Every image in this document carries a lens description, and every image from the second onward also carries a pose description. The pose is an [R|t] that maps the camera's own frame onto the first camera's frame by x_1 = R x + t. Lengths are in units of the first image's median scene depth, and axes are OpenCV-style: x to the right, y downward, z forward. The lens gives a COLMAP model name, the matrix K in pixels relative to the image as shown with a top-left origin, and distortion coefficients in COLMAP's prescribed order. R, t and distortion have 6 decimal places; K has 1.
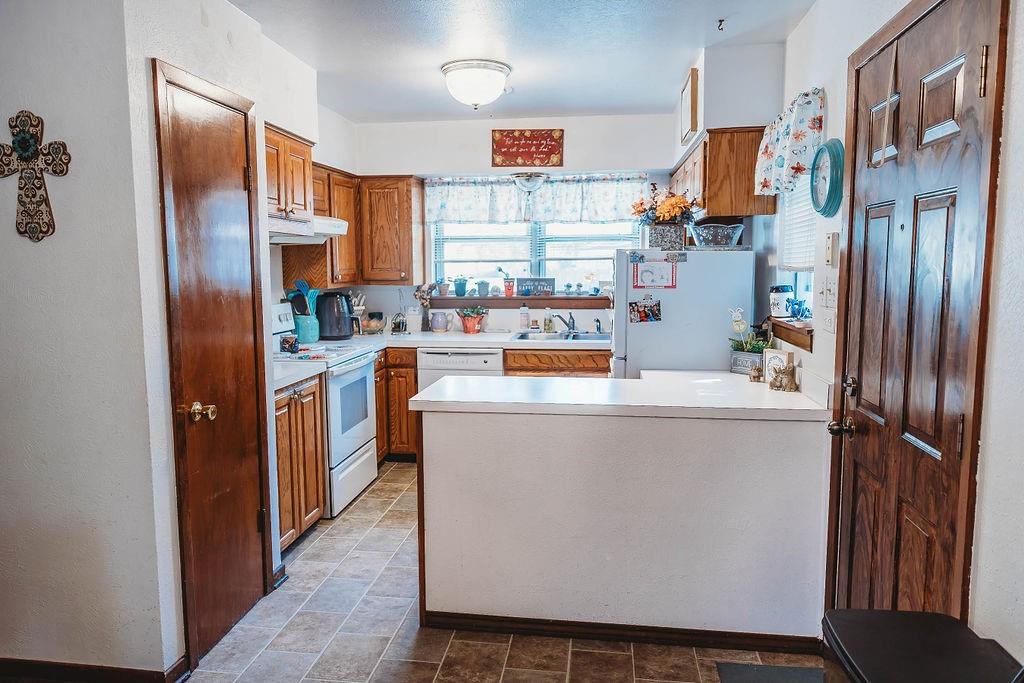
lens RADIAL K [[694.3, 0, 511.0], [0, 694.3, 336.4], [0, 0, 1]] dist [-0.002431, 0.004486]
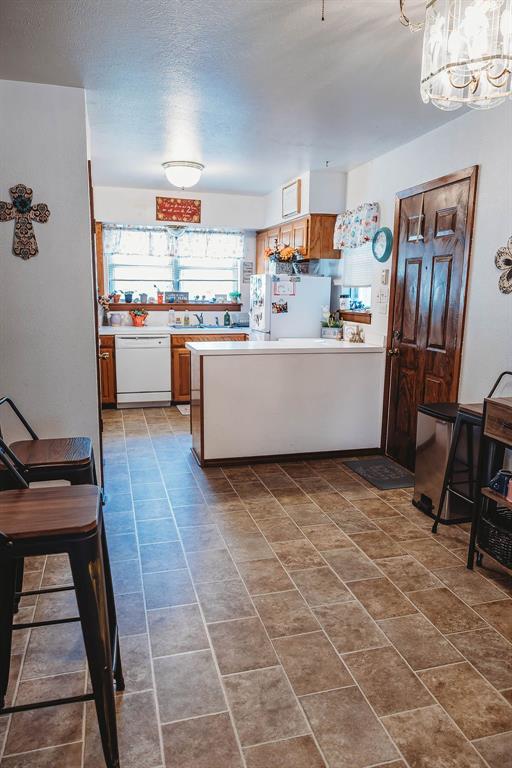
lens RADIAL K [[520.7, 0, 256.0], [0, 520.7, 384.0], [0, 0, 1]] dist [-0.002431, 0.004486]
pose [[0.919585, -0.052911, 0.389311, -0.415247], [0.023014, 0.996443, 0.081065, 0.052958], [-0.392216, -0.065586, 0.917532, -0.290325]]
